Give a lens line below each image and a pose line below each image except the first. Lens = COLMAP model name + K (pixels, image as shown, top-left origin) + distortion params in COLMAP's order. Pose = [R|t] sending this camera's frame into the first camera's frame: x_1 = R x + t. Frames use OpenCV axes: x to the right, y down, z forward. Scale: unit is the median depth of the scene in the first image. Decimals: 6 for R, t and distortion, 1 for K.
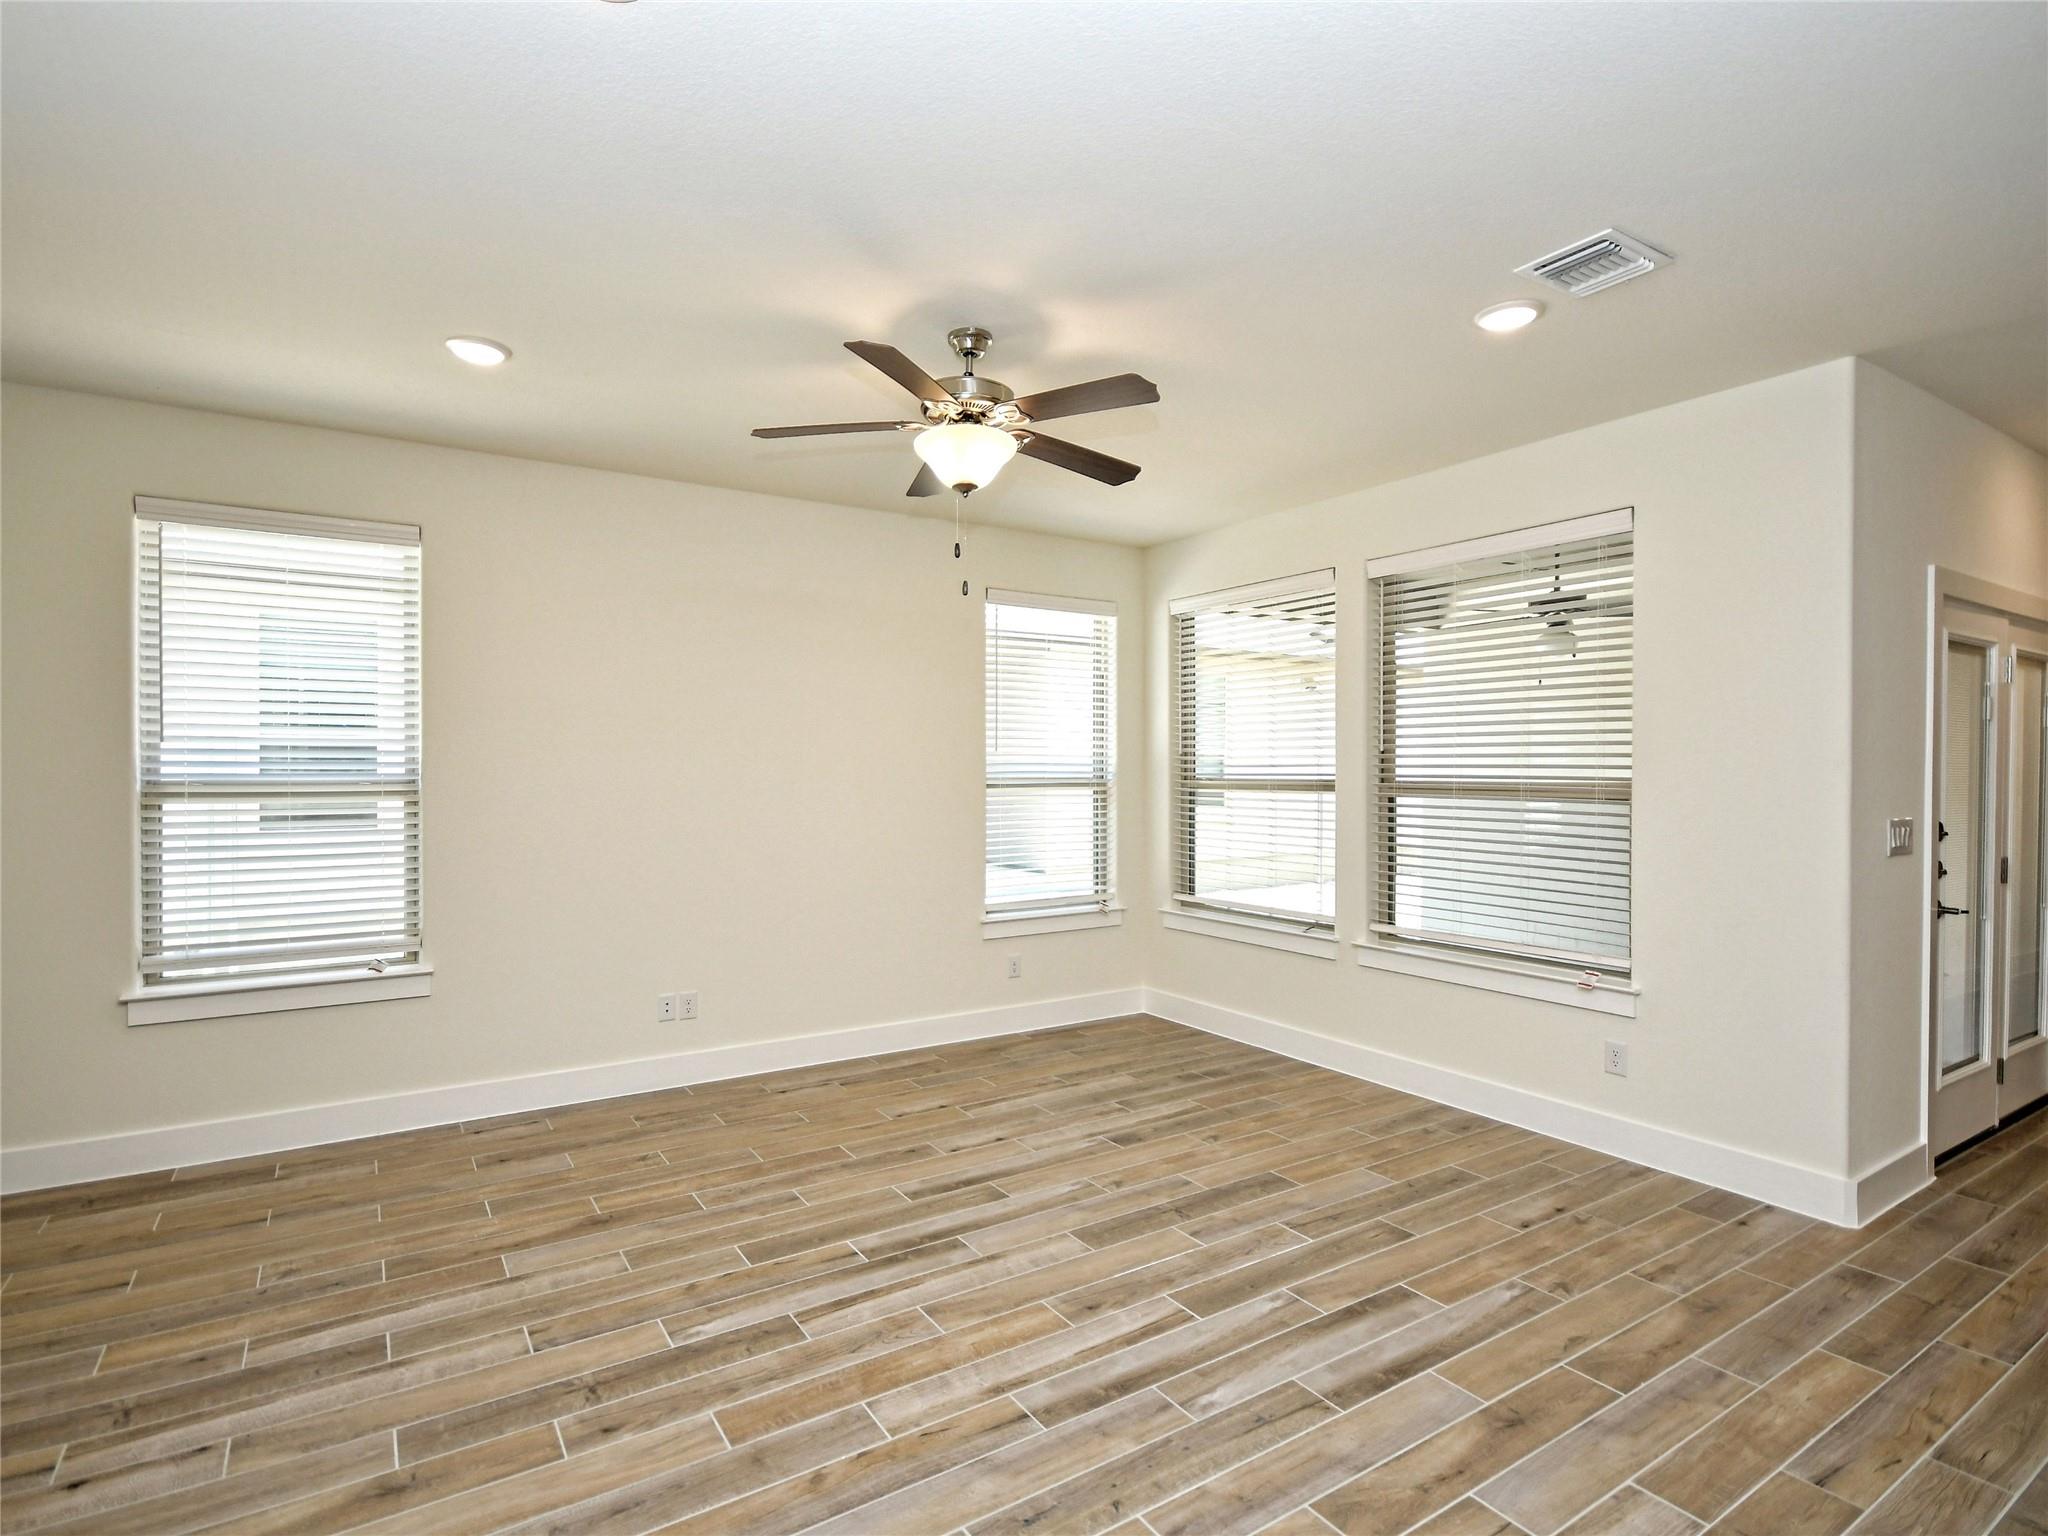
lens RADIAL K [[1031.2, 0, 1007.3], [0, 1031.2, 774.8], [0, 0, 1]] dist [-0.002091, -0.001104]
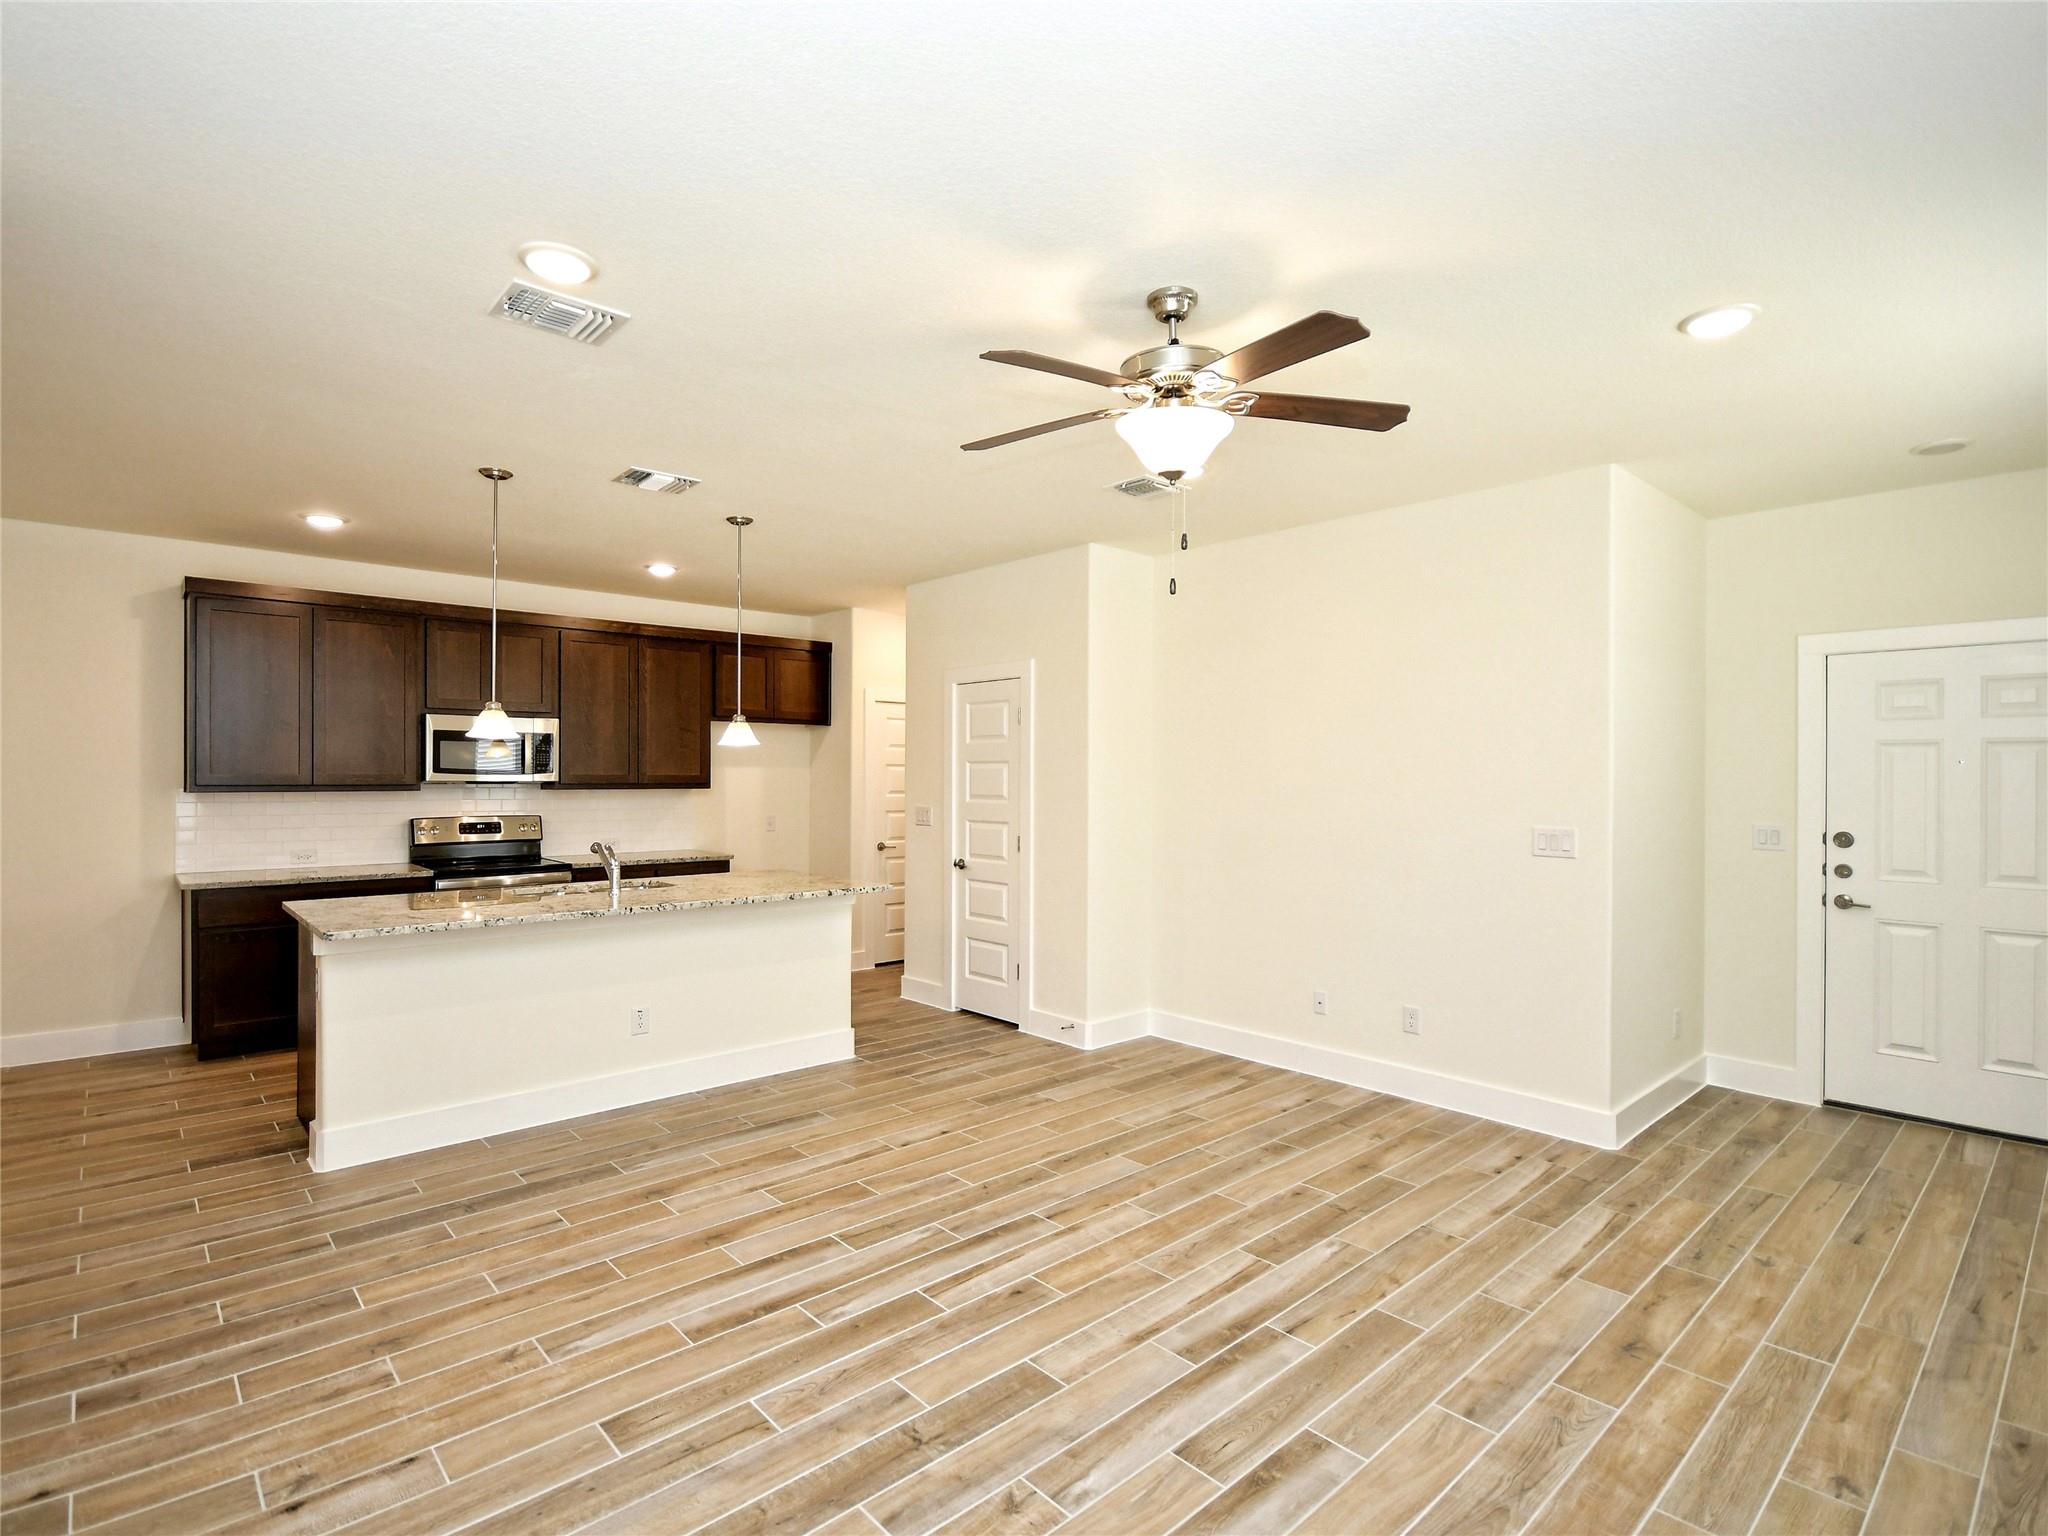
lens RADIAL K [[1003.0, 0, 1017.8], [0, 1003.0, 771.3], [0, 0, 1]] dist [0.001539, -0.008177]
pose [[-0.984703, -0.006622, -0.174118, 0.219354], [-0.006609, 0.999978, -0.000655, -0.017802], [0.174118, 0.000506, -0.984725, 1.667902]]
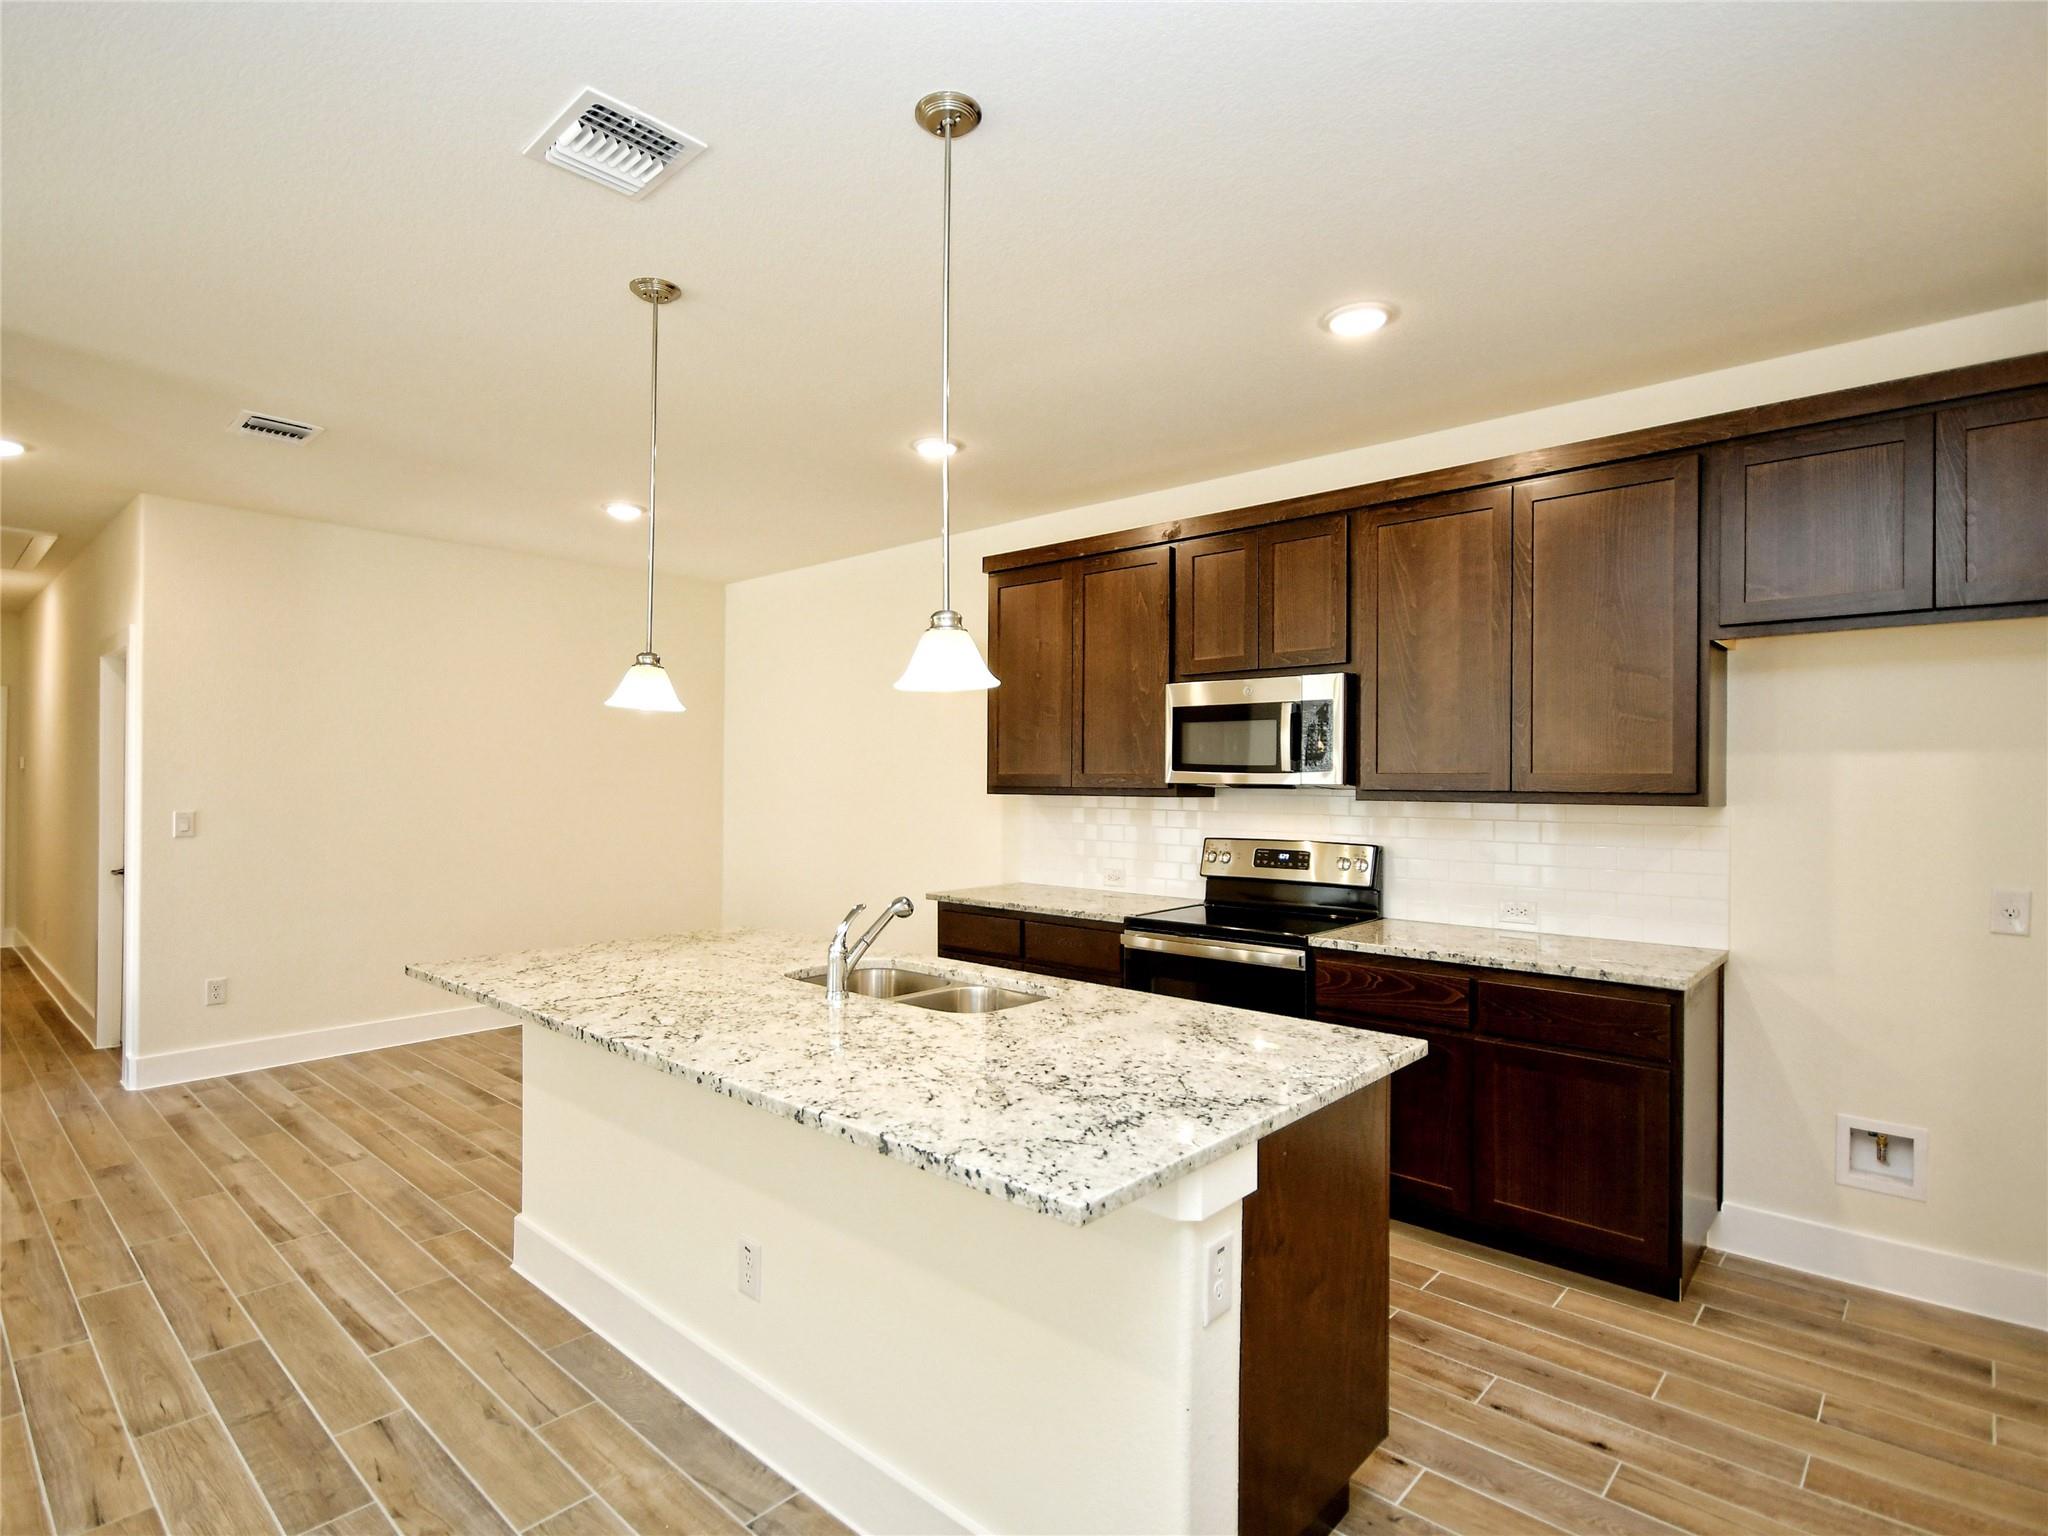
lens RADIAL K [[1055.0, 0, 1014.2], [0, 1055.0, 776.3], [0, 0, 1]] dist [0.004380, -0.005295]
pose [[-0.263421, -0.002357, 0.964678, -0.233249], [-0.000724, 0.999997, 0.002246, -0.005764], [-0.964681, -0.000107, -0.263422, 0.265765]]
